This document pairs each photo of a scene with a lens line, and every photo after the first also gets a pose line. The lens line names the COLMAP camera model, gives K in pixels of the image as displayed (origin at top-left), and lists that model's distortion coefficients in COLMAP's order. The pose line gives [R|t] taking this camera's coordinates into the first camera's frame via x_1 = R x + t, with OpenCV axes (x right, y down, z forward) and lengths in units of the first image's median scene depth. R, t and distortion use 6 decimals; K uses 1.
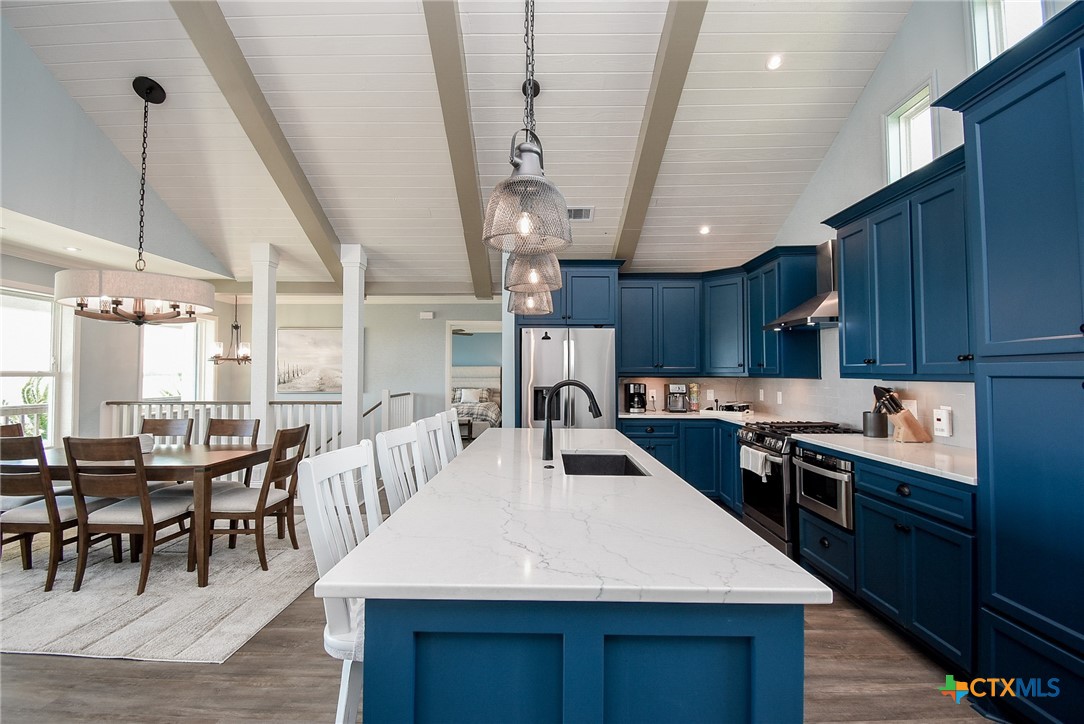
lens RADIAL K [[476.3, 0, 539.2], [0, 476.3, 360.6], [0, 0, 1]] dist [0.004918, -0.012462]
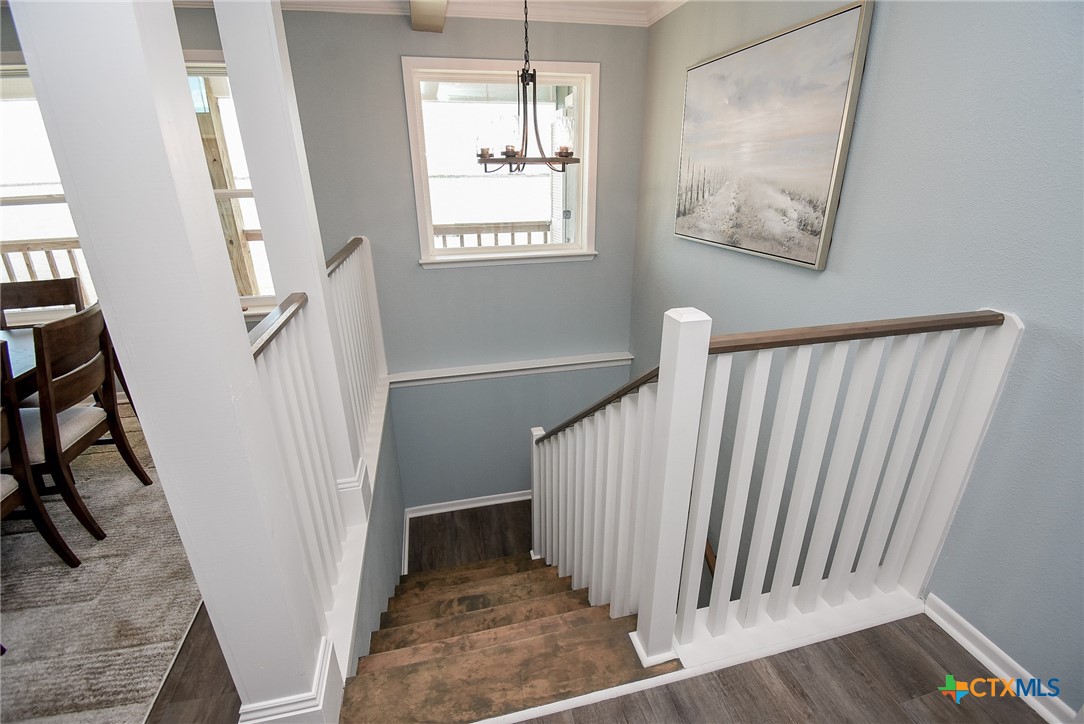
lens RADIAL K [[476.3, 0, 536.3], [0, 476.3, 362.1], [0, 0, 1]] dist [0.004918, -0.012462]
pose [[0.220446, 0.354562, -0.908675, -0.193638], [0.037228, 0.927855, 0.371078, 0.009673], [0.974689, -0.115631, 0.191342, 1.119639]]
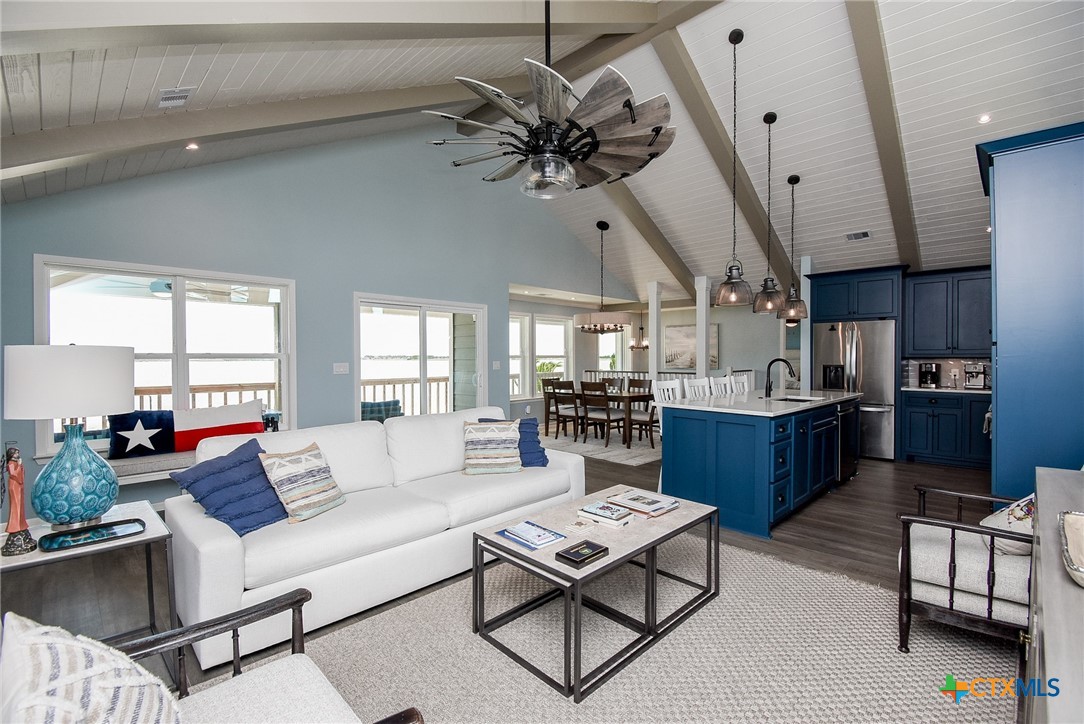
lens RADIAL K [[476.3, 0, 542.4], [0, 476.3, 357.1], [0, 0, 1]] dist [0.004918, -0.012462]
pose [[0.709921, -0.002339, -0.704277, 0.379234], [0.022853, 0.999544, 0.019717, -0.013341], [0.703910, -0.030093, 0.709651, -0.561761]]
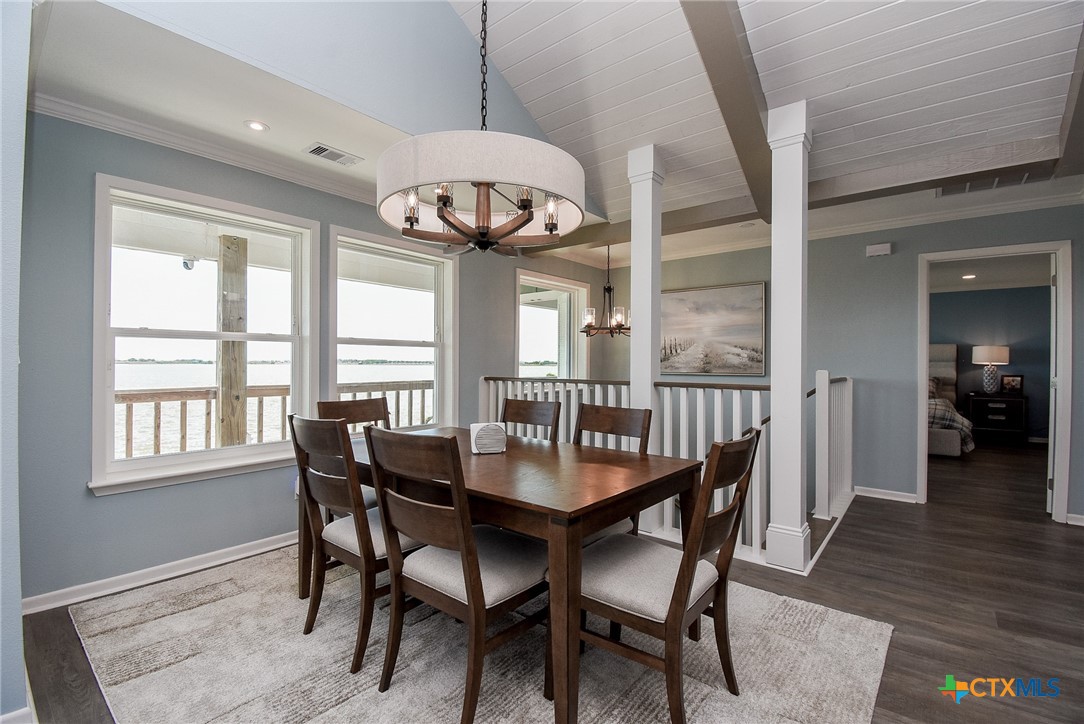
lens RADIAL K [[476.3, 0, 545.8], [0, 476.3, 362.5], [0, 0, 1]] dist [0.004918, -0.012462]
pose [[0.773580, 0.004639, -0.633681, -0.259851], [0.012499, 0.999667, 0.022576, 0.040977], [0.633575, -0.025385, 0.773265, 0.384144]]
